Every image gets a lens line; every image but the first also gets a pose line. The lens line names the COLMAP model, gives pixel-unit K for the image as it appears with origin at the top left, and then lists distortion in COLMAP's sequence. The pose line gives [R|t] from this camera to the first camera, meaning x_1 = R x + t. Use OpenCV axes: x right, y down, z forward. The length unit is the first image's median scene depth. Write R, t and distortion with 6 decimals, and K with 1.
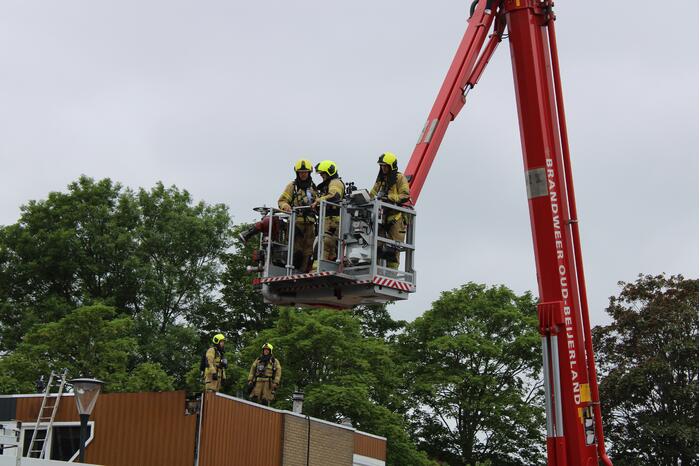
lens RADIAL K [[1630.8, 0, 350.0], [0, 1630.8, 233.0], [0, 0, 1]] dist [0.297975, -0.566963]
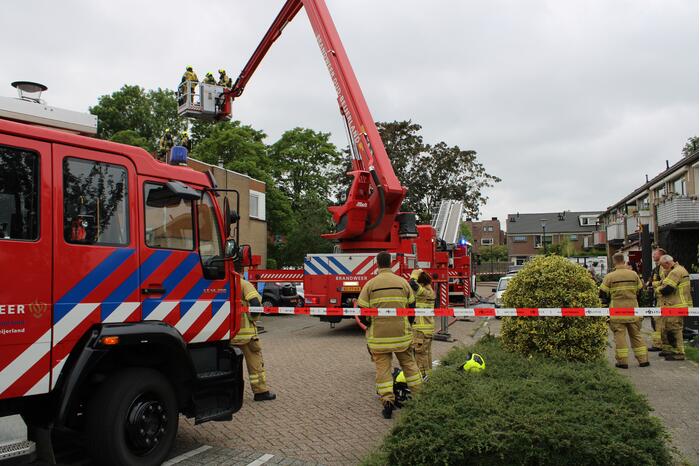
lens RADIAL K [[574.8, 0, 346.4], [0, 574.8, 227.6], [0, 0, 1]] dist [-0.165245, 0.139889]
pose [[0.984669, -0.037909, 0.170265, -0.001879], [0.009824, 0.986602, 0.162850, 0.040723], [-0.174158, -0.158680, 0.971849, 0.174857]]
